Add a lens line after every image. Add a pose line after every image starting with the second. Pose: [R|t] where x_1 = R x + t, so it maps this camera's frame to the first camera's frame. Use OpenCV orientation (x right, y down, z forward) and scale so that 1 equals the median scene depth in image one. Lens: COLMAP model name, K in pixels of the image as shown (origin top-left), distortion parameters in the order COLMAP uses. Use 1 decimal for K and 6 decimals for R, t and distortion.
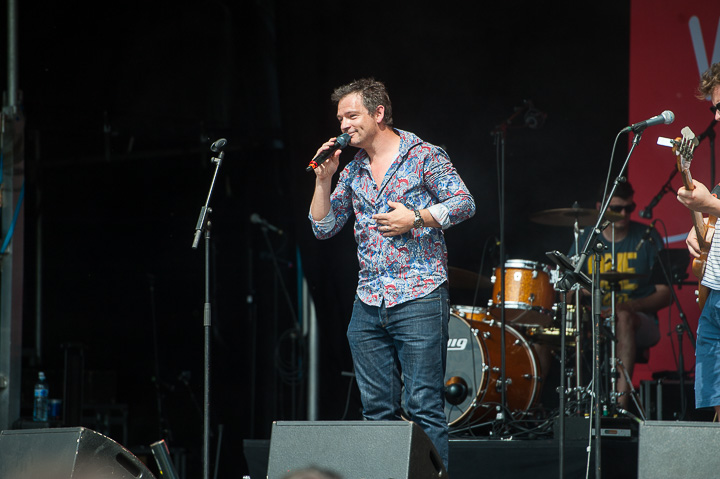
lens RADIAL K [[4059.3, 0, 360.0], [0, 4059.3, 239.5], [0, 0, 1]] dist [2.423172, -0.687385]
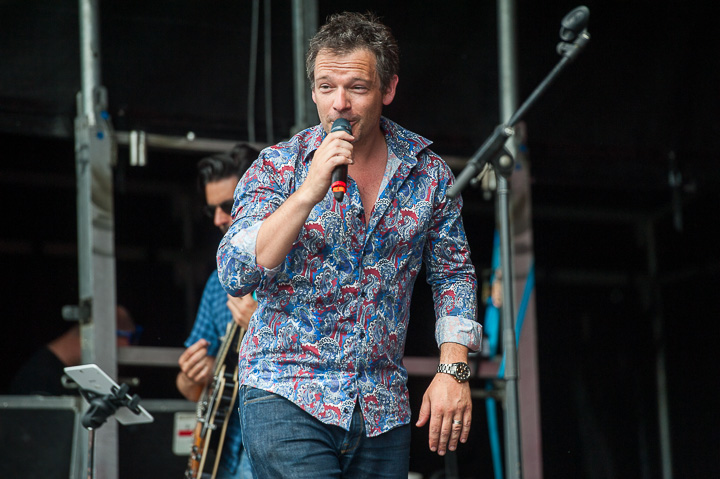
lens RADIAL K [[3869.7, 0, 360.0], [0, 3869.7, 239.5], [0, 0, 1]] dist [1.879876, 5.570200]
pose [[0.967106, -0.072017, -0.243966, 0.038760], [0.052879, 0.995052, -0.084112, 0.030970], [0.248816, 0.068444, 0.966129, 0.415503]]
